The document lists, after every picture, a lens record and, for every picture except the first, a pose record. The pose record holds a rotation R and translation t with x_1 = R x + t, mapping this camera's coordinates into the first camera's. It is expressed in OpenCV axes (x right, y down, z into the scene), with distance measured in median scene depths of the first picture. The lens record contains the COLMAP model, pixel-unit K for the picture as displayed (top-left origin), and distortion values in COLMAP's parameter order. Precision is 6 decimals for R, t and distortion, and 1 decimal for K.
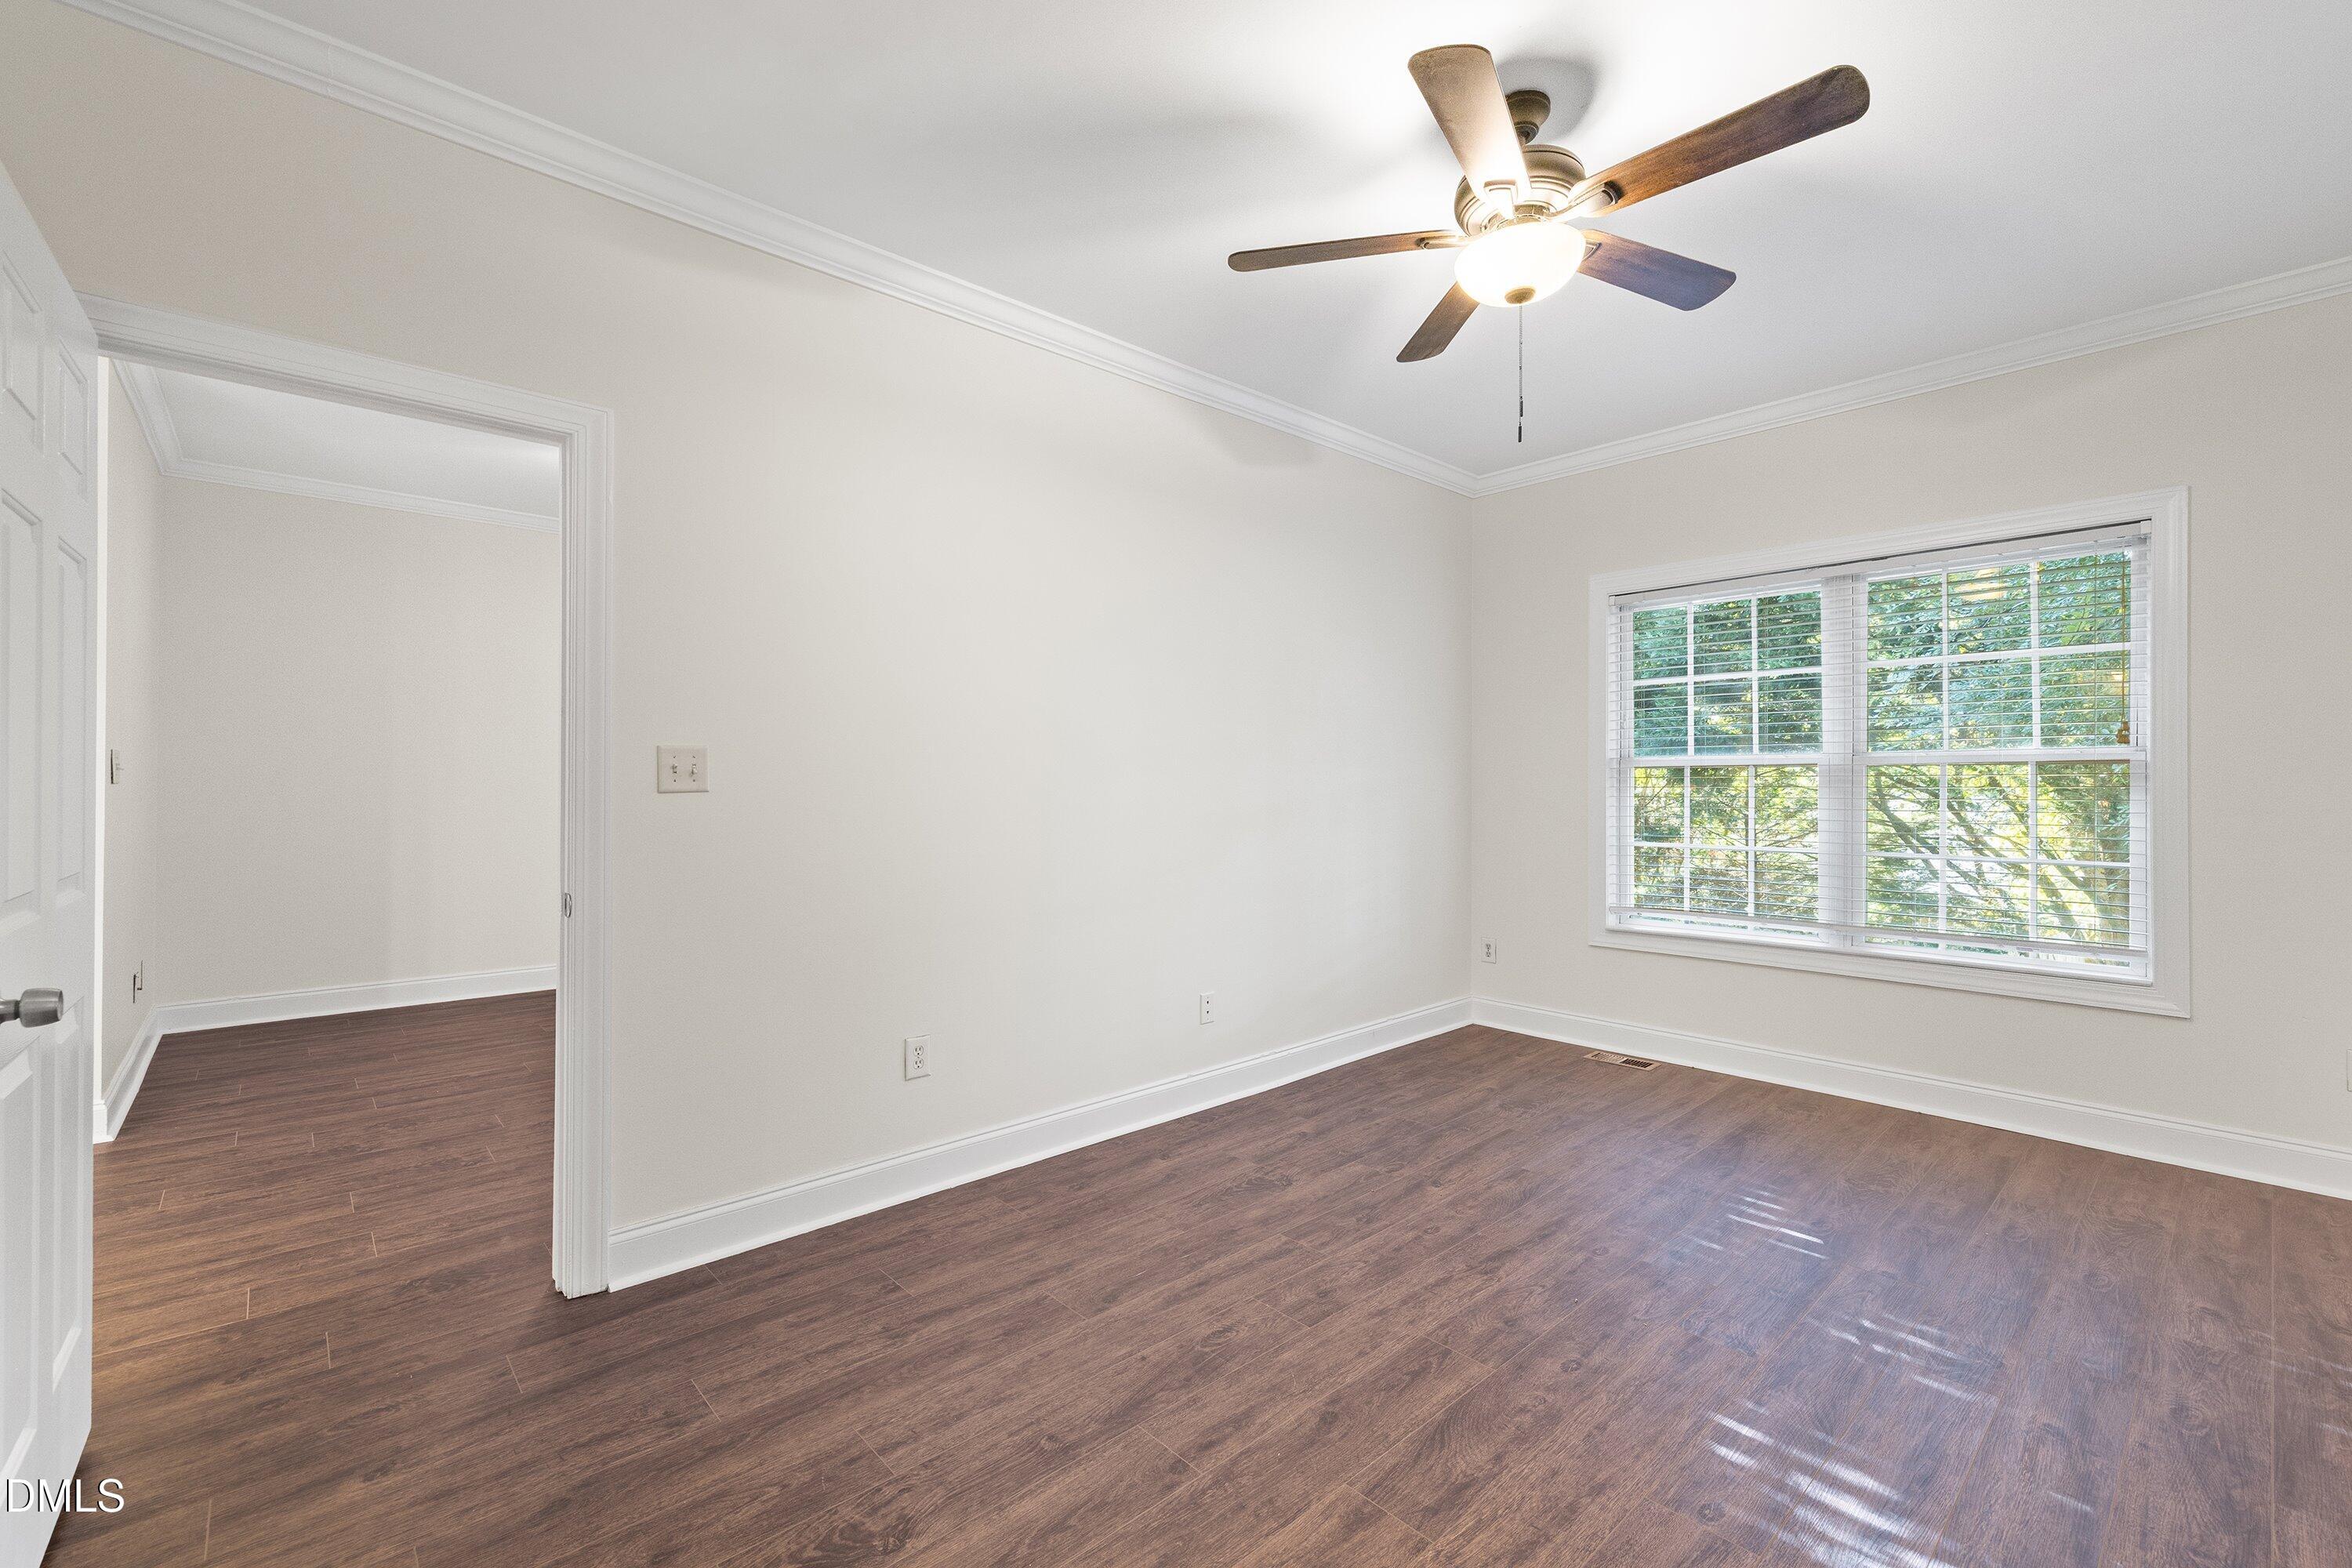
lens RADIAL K [[991.7, 0, 1170.2], [0, 991.7, 784.4], [0, 0, 1]] dist [-0.001678, 0.000254]
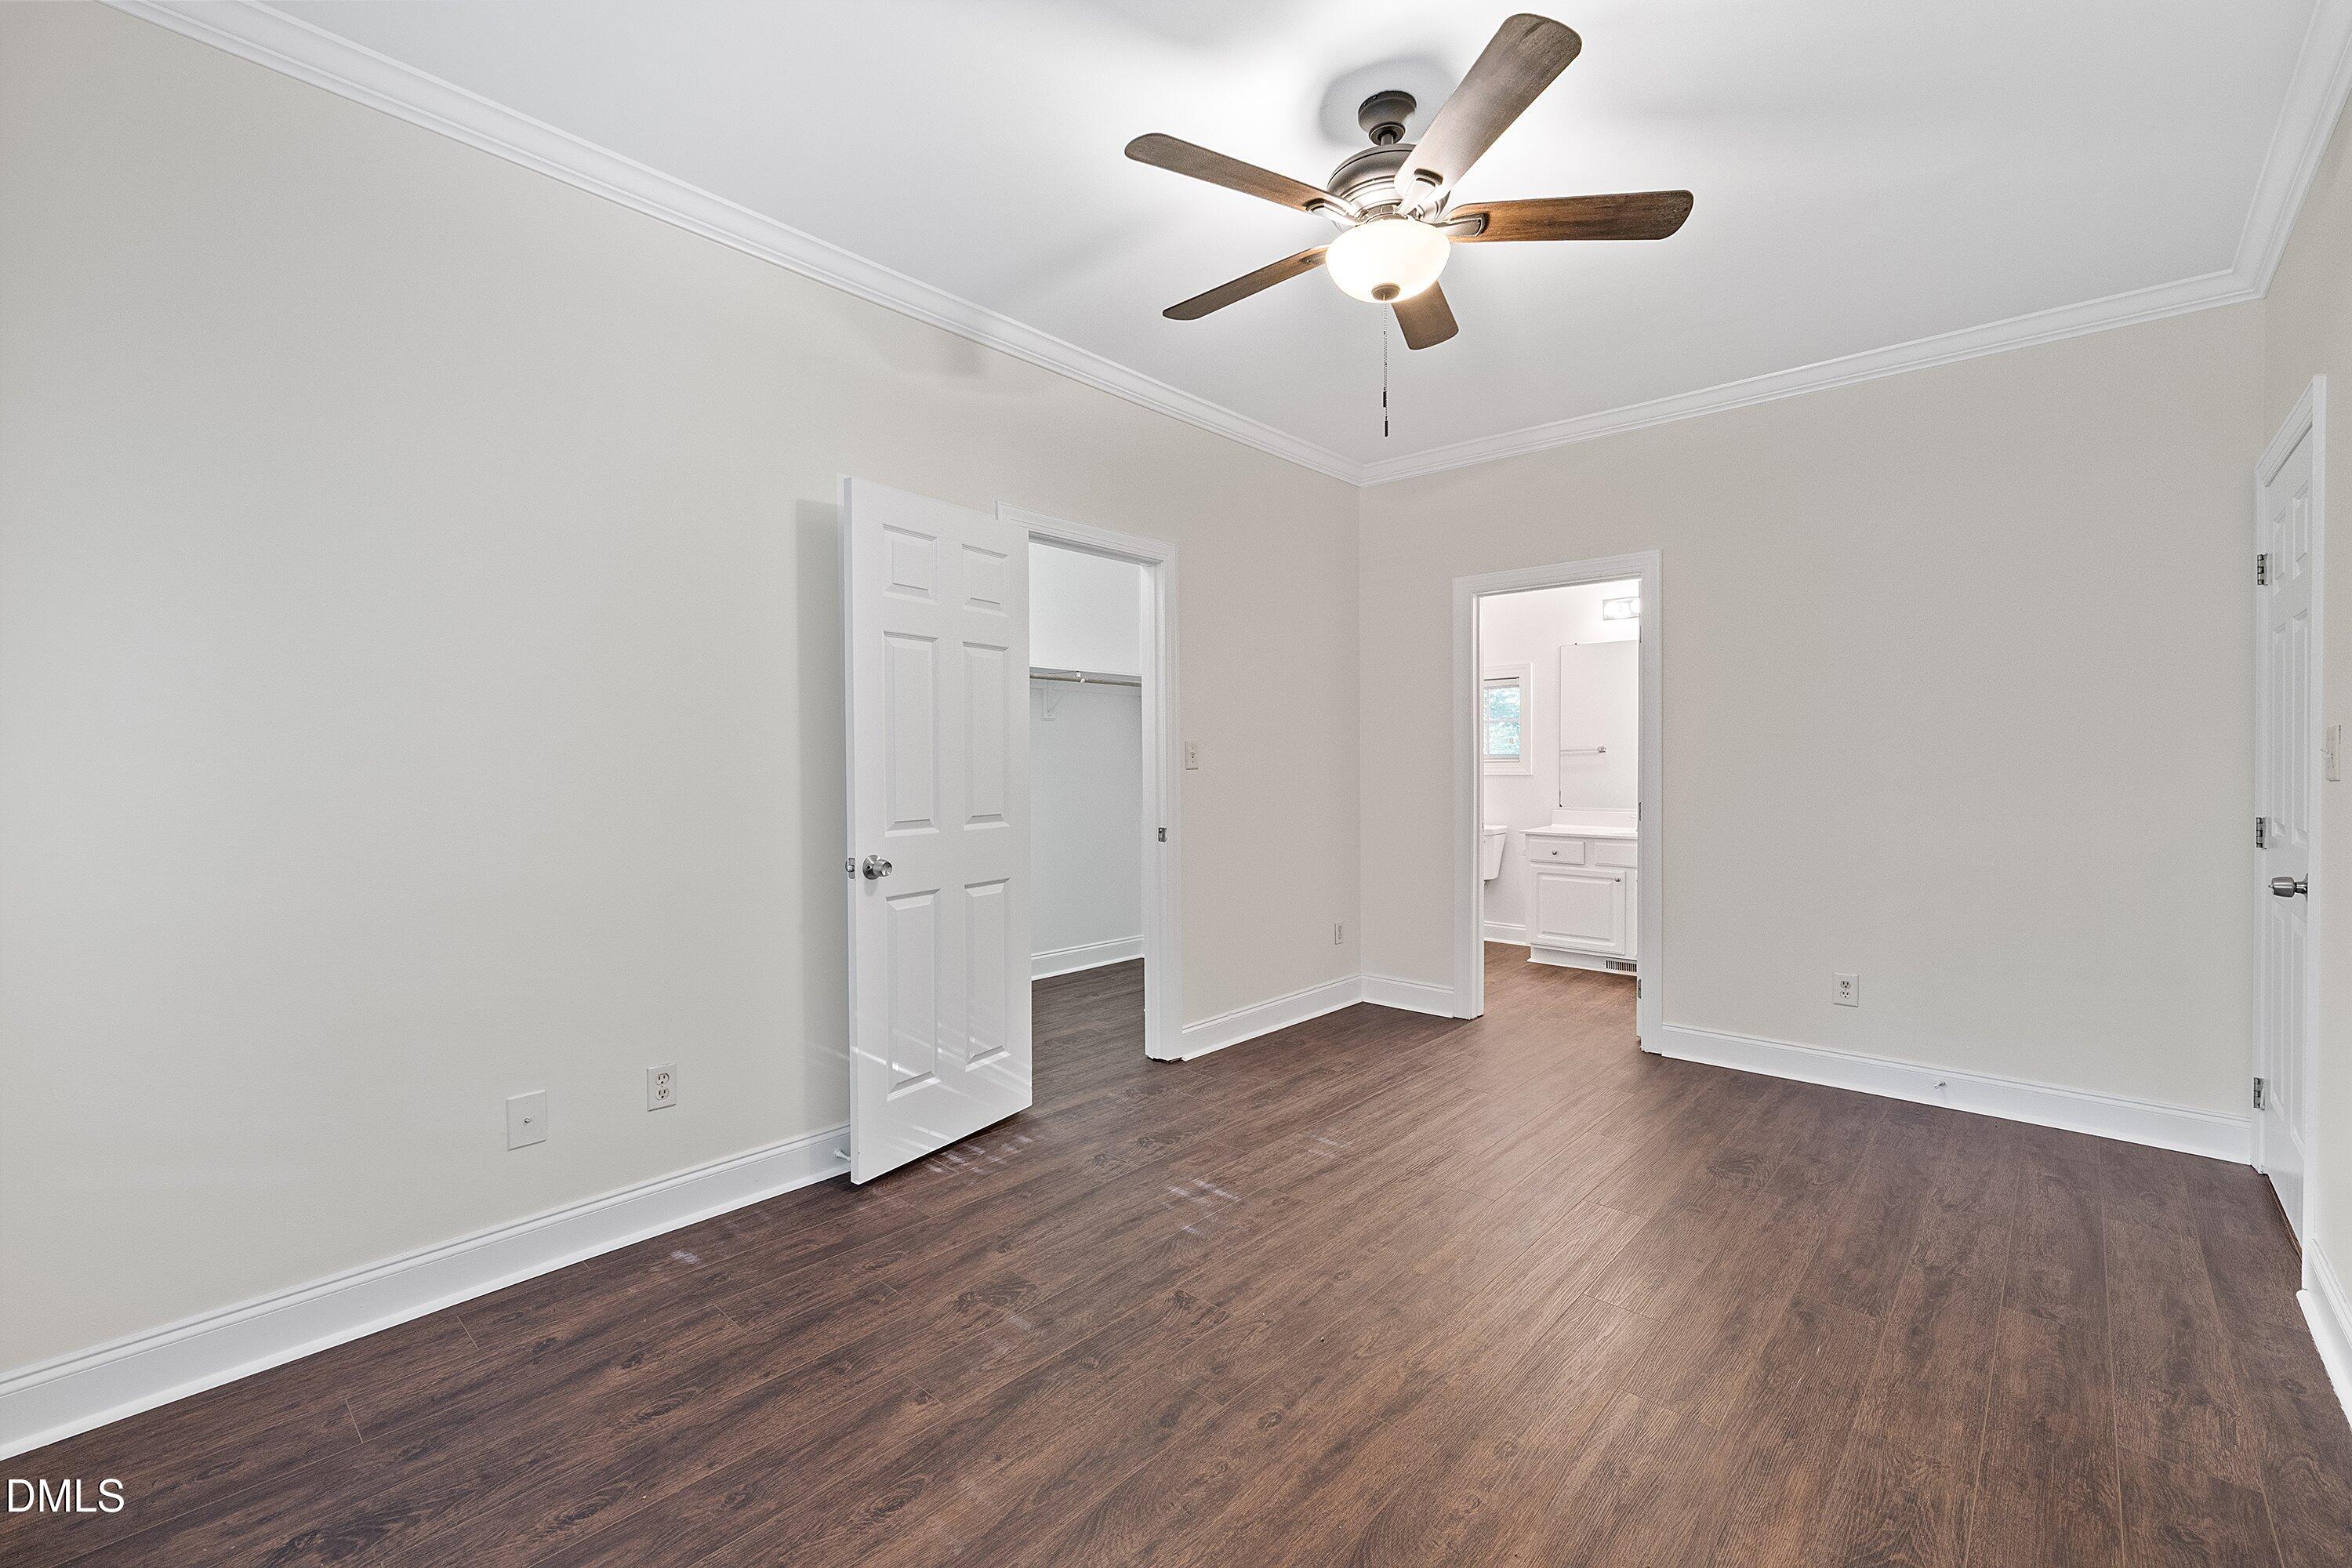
lens RADIAL K [[991.7, 0, 1178.6], [0, 991.7, 777.6], [0, 0, 1]] dist [-0.001678, 0.000254]
pose [[-0.994558, 0.002410, -0.104156, 0.546389], [0.000408, 0.999815, 0.019239, -0.009835], [0.104183, 0.019091, -0.994375, 1.619375]]
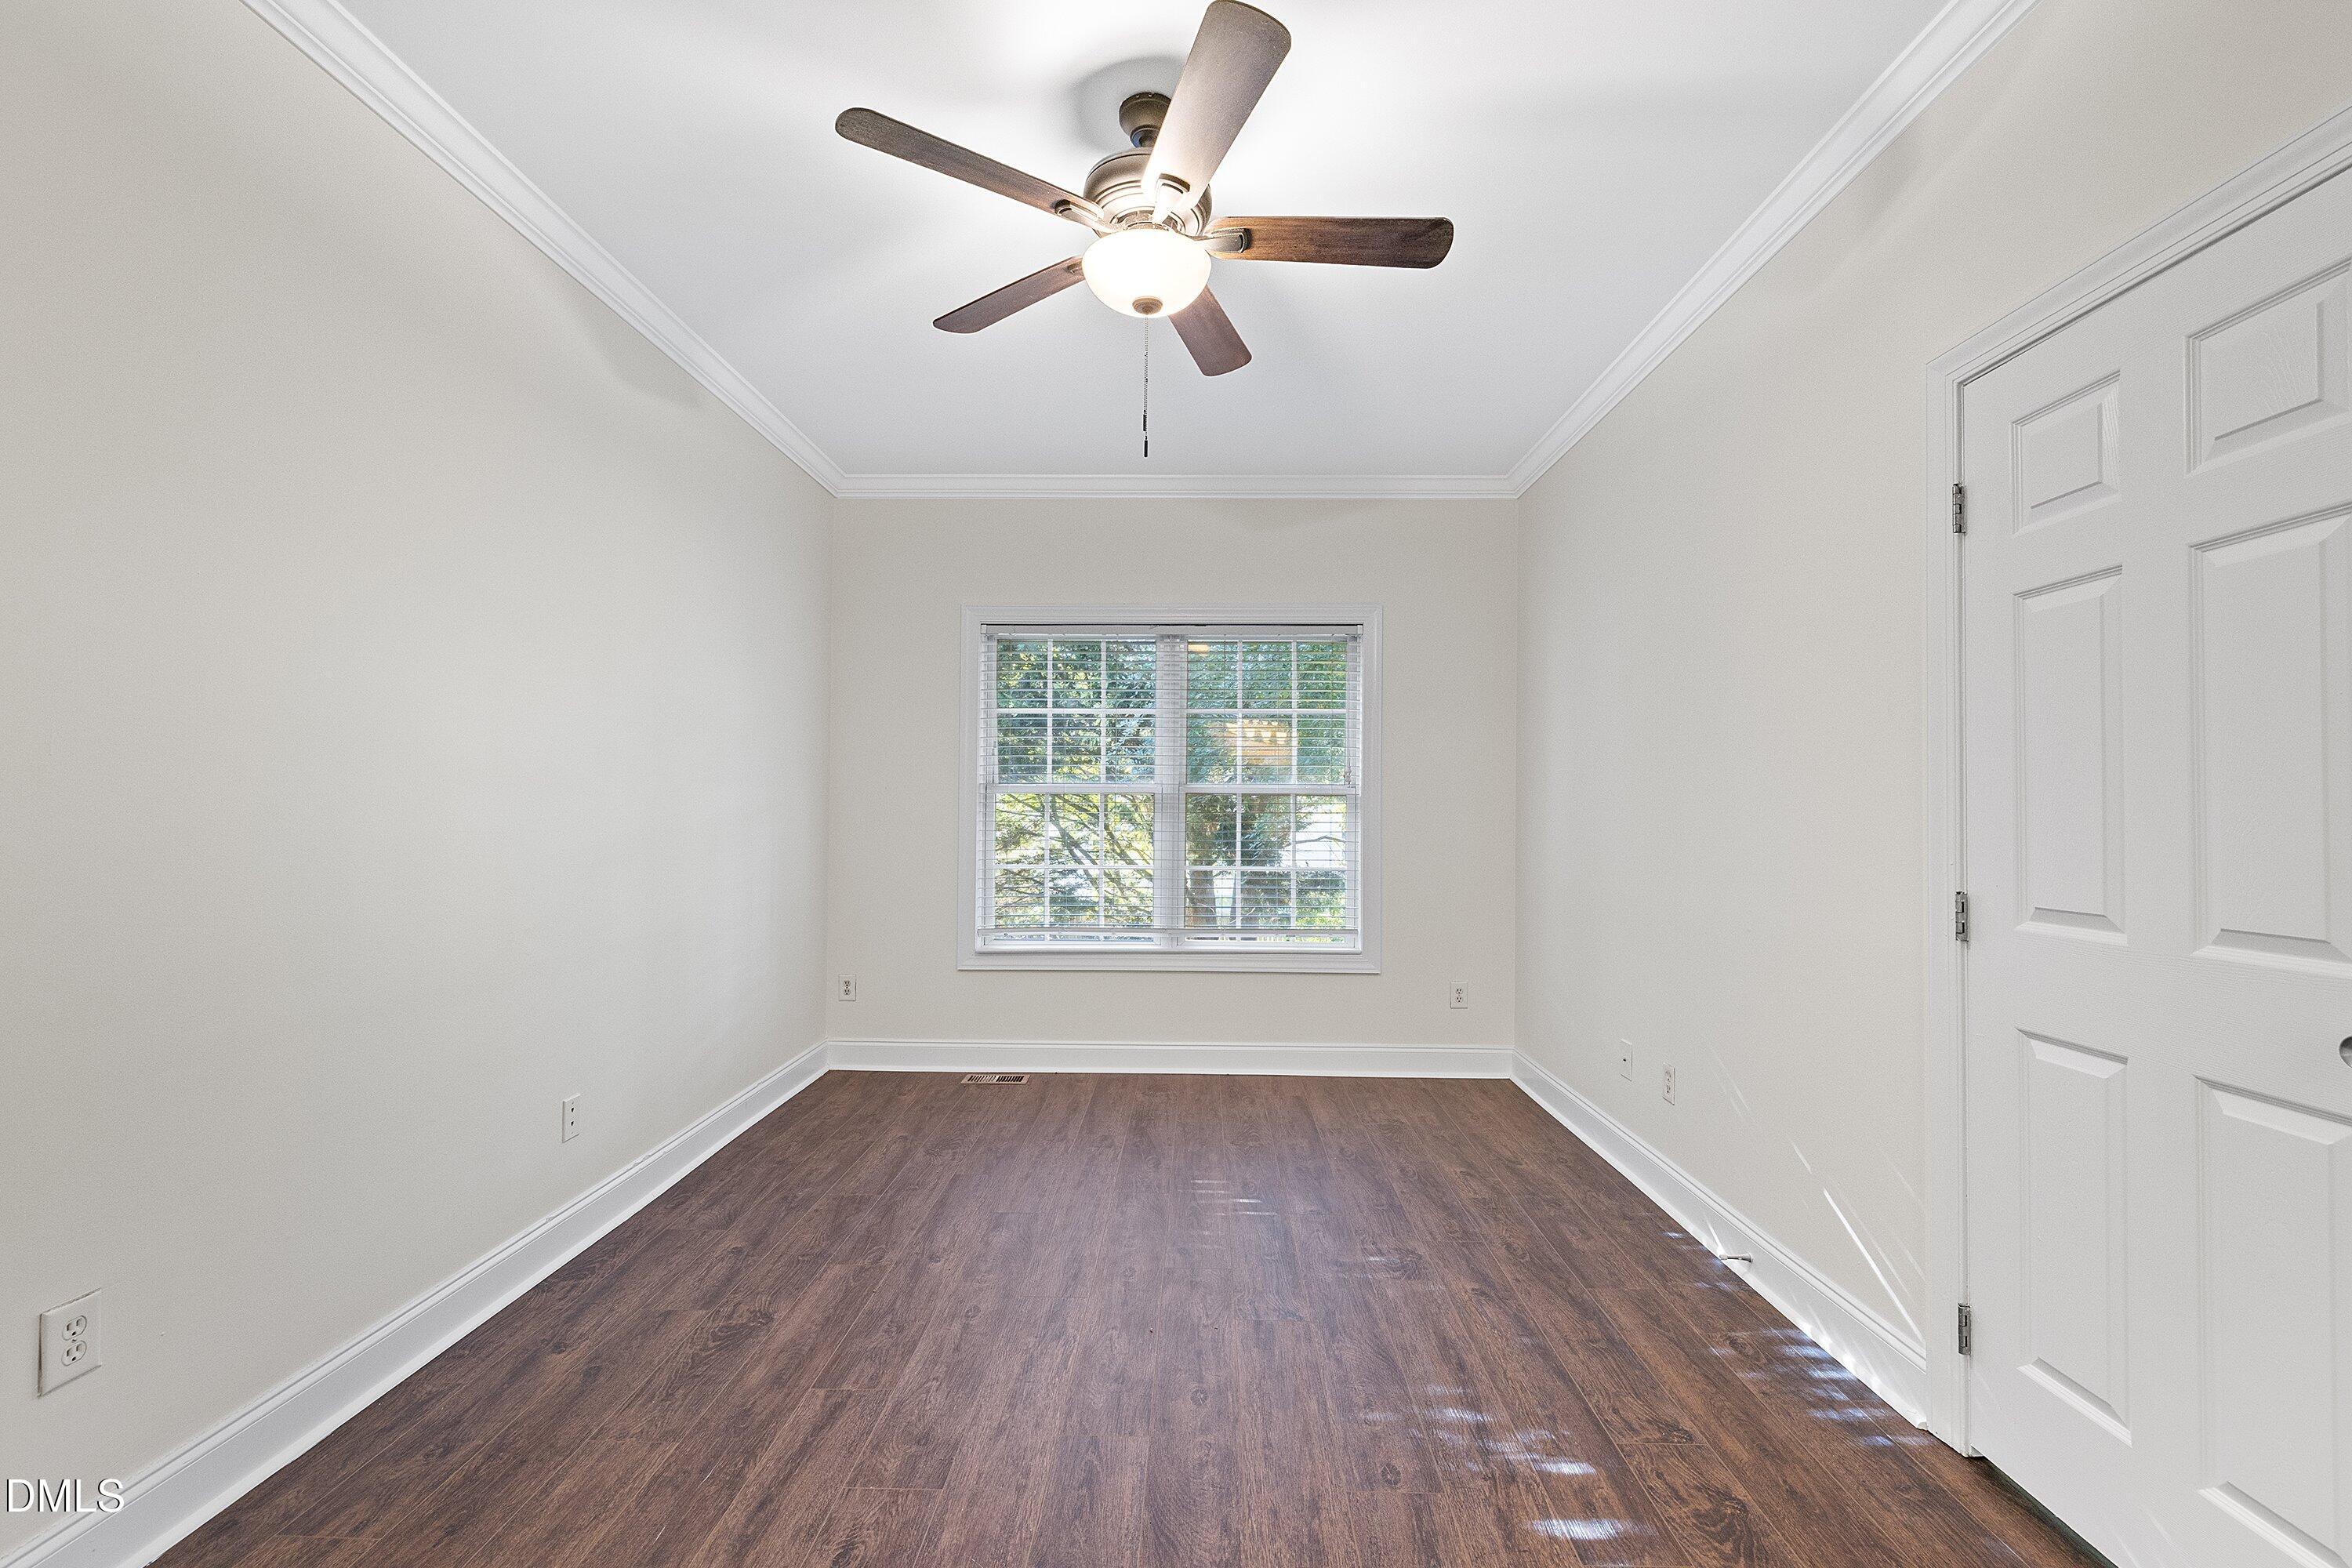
lens RADIAL K [[991.7, 0, 1180.9], [0, 991.7, 798.9], [0, 0, 1]] dist [-0.001678, 0.000254]
pose [[0.684426, 0.011342, 0.728994, -0.260037], [-0.005830, 0.999932, -0.010084, -0.002178], [-0.729059, 0.002651, 0.684445, 0.254326]]
